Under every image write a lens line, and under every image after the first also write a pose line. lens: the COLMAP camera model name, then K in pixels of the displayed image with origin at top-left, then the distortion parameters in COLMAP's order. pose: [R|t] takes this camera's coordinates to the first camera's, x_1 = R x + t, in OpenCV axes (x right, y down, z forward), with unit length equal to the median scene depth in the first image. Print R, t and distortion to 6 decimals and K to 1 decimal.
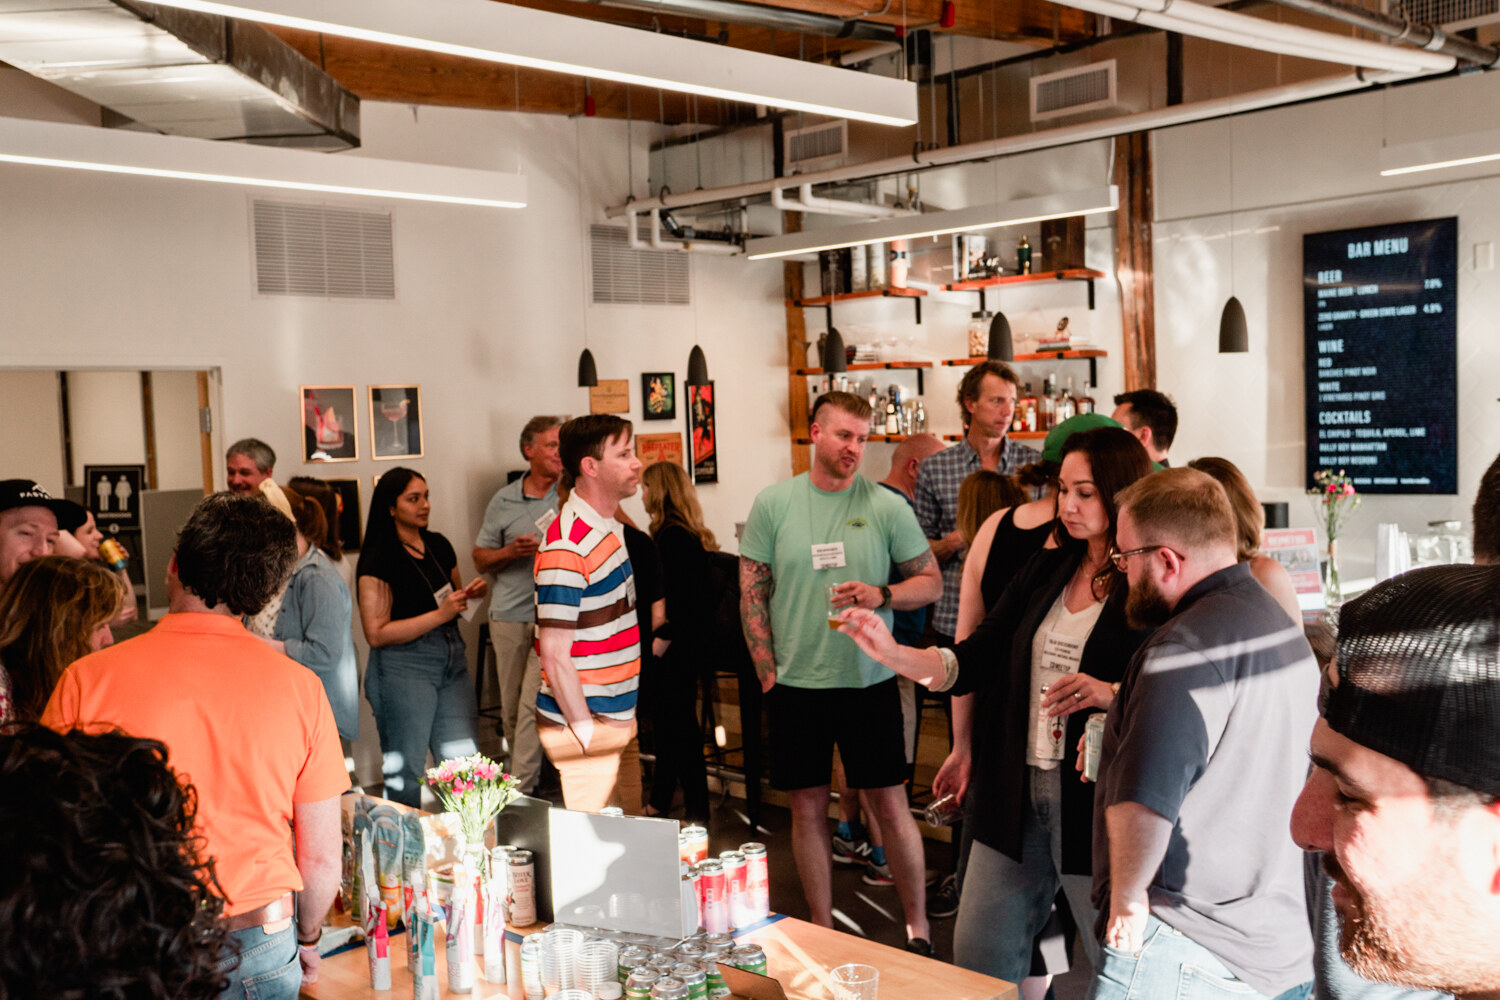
lens RADIAL K [[1498.6, 0, 750.0], [0, 1498.6, 500.0], [0, 0, 1]] dist [-0.007077, 0.150248]
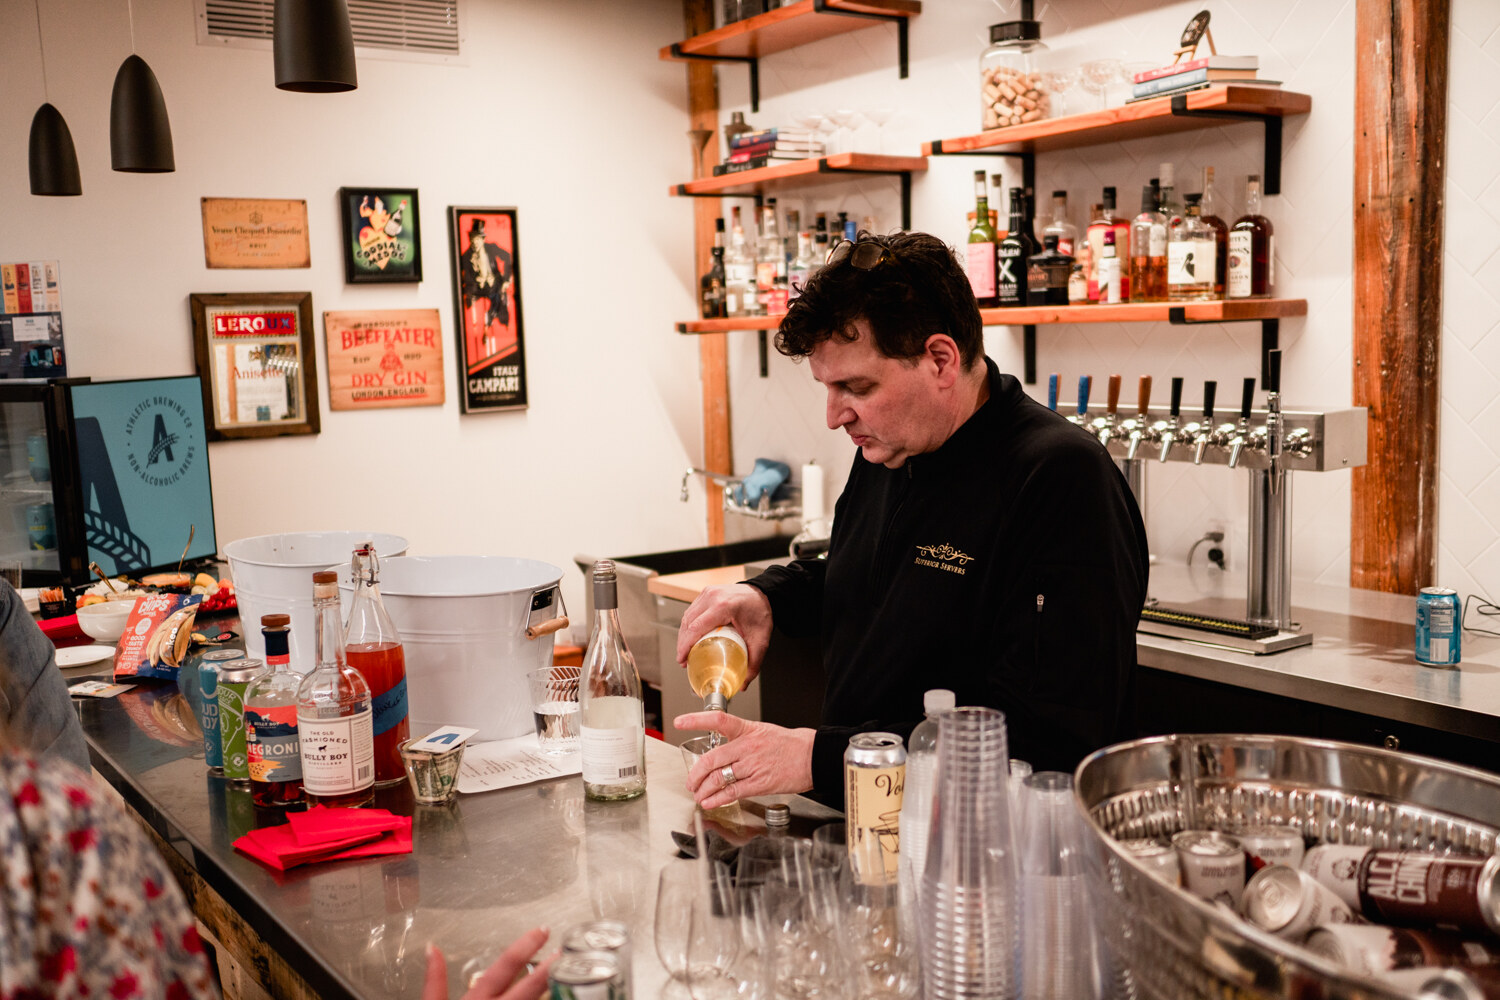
lens RADIAL K [[1498.6, 0, 750.0], [0, 1498.6, 500.0], [0, 0, 1]] dist [-0.007077, 0.150248]
pose [[0.991498, 0.019020, -0.128726, 0.128294], [-0.009854, 0.997394, 0.071472, -0.018026], [0.129750, -0.069596, 0.989101, 0.514165]]
